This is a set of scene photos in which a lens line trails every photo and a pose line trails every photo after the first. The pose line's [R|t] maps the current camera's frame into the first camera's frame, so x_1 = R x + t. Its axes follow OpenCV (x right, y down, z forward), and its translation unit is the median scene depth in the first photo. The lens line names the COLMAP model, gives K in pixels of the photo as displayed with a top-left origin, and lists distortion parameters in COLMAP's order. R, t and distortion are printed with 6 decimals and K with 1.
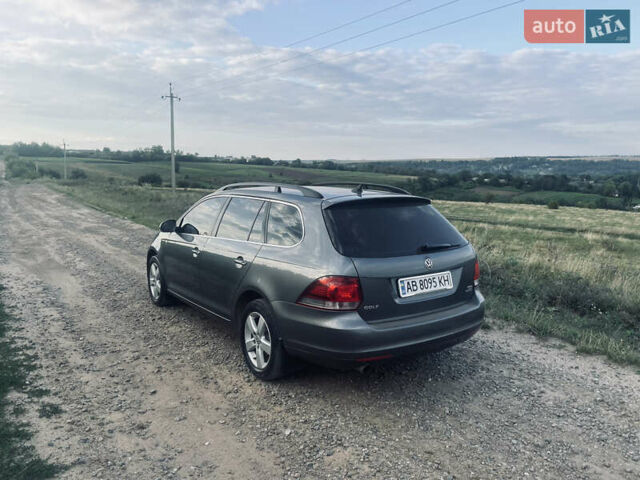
lens RADIAL K [[490.4, 0, 322.2], [0, 490.4, 239.0], [0, 0, 1]] dist [0.045423, -0.060683]
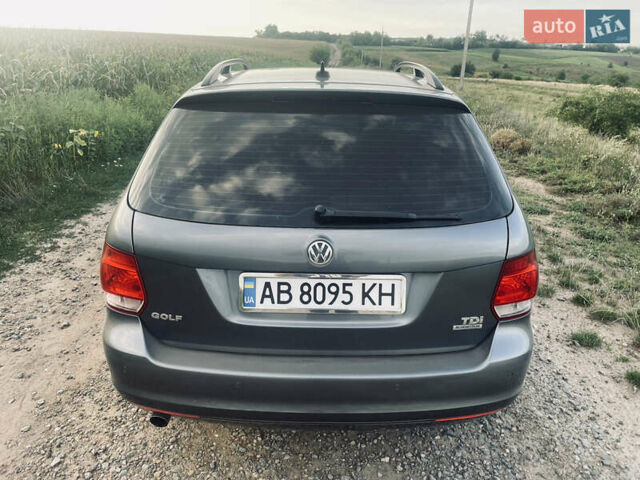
lens RADIAL K [[490.4, 0, 317.3], [0, 490.4, 240.2], [0, 0, 1]] dist [0.045423, -0.060683]
pose [[0.811215, 0.203757, -0.548100, 0.057068], [-0.083411, 0.968063, 0.236427, -0.007777], [0.578769, -0.146075, 0.802302, 0.083642]]
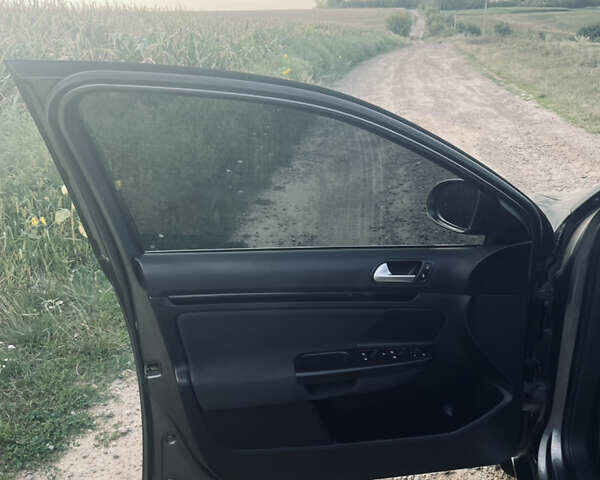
lens RADIAL K [[605.1, 0, 298.5], [0, 605.1, 236.6], [0, 0, 1]] dist [0.037339, 0.000000]
pose [[0.719787, 0.185895, -0.668842, -0.040888], [-0.049073, 0.974694, 0.218090, -0.014659], [0.692458, -0.124156, 0.710695, 0.146705]]
